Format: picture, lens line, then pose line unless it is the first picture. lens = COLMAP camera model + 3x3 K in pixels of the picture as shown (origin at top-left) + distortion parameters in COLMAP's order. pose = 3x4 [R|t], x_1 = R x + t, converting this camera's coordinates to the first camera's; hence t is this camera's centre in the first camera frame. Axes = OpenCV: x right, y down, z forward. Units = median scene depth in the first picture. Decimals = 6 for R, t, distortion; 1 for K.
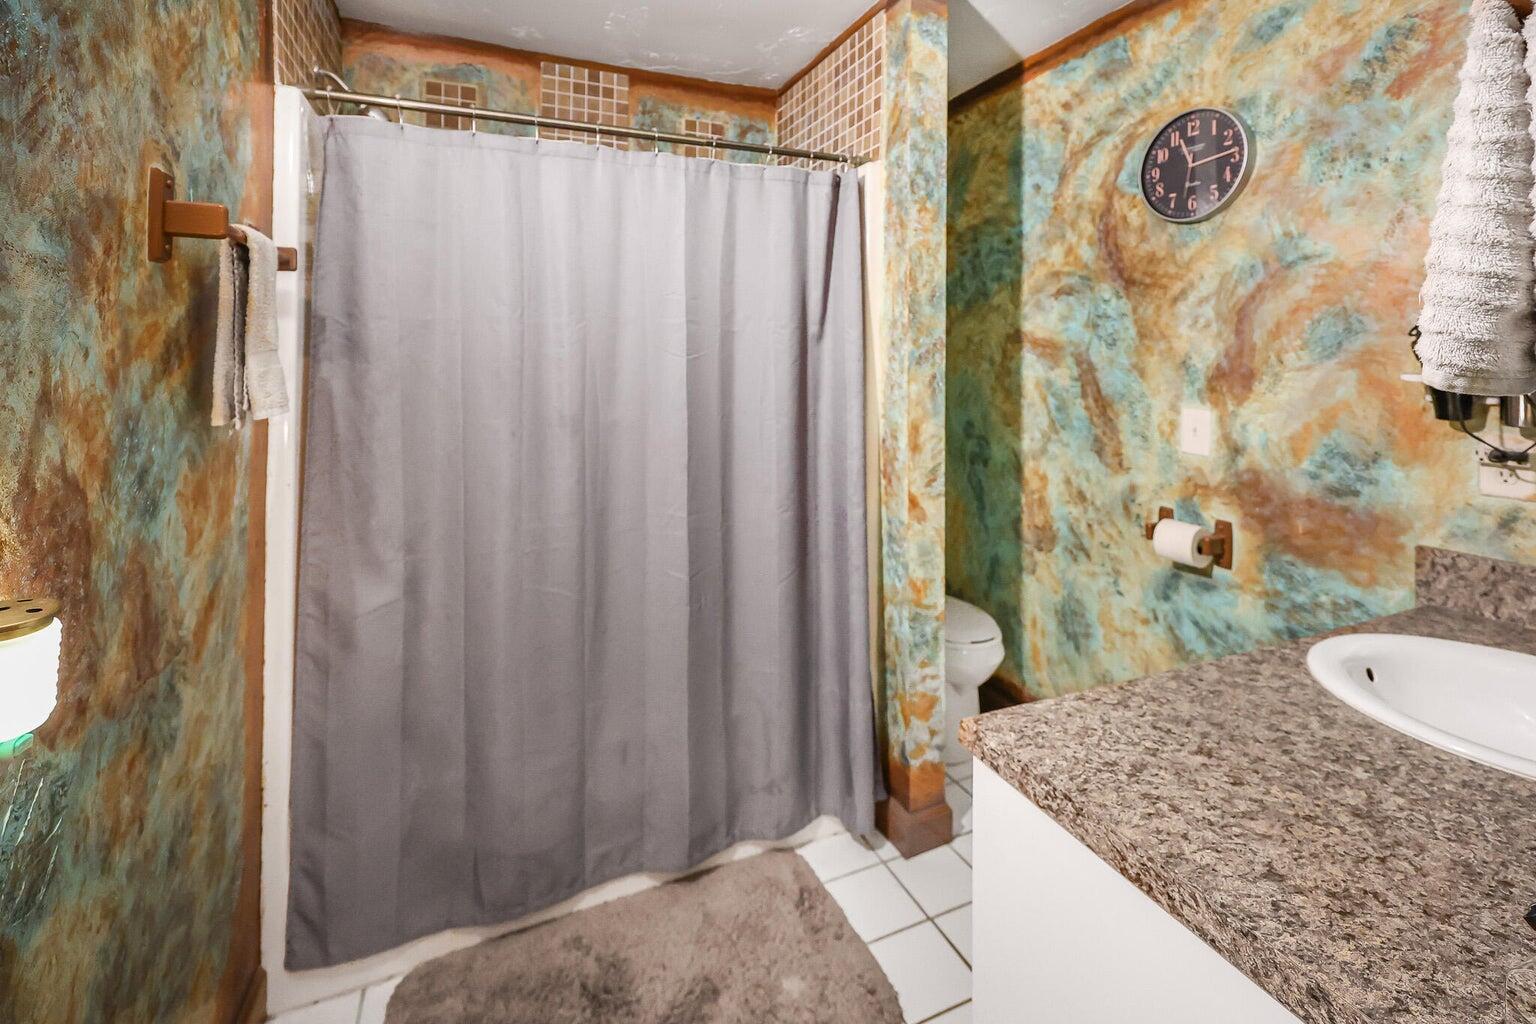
lens RADIAL K [[650.1, 0, 768.0], [0, 650.1, 512.0], [0, 0, 1]] dist [-0.000013, -0.000146]
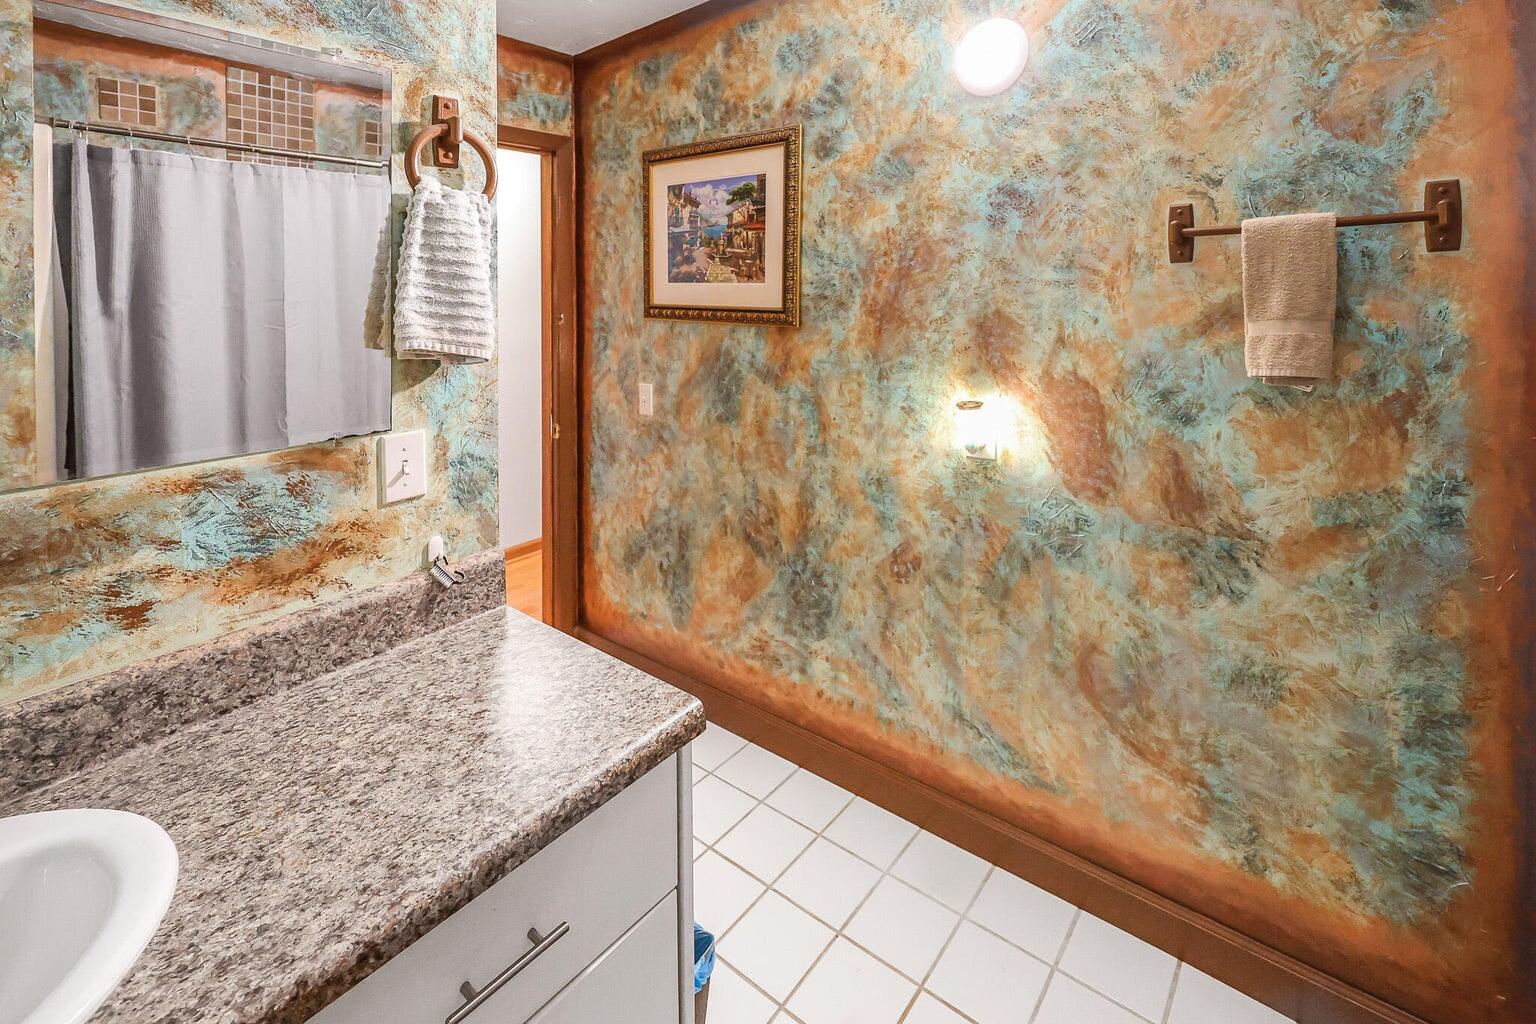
lens RADIAL K [[650.1, 0, 768.0], [0, 650.1, 512.0], [0, 0, 1]] dist [-0.000013, -0.000146]
pose [[-0.894291, 0.160353, -0.417768, 0.678633], [-0.078839, 0.862526, 0.499833, -0.542389], [0.440485, 0.479932, -0.758708, 1.944340]]
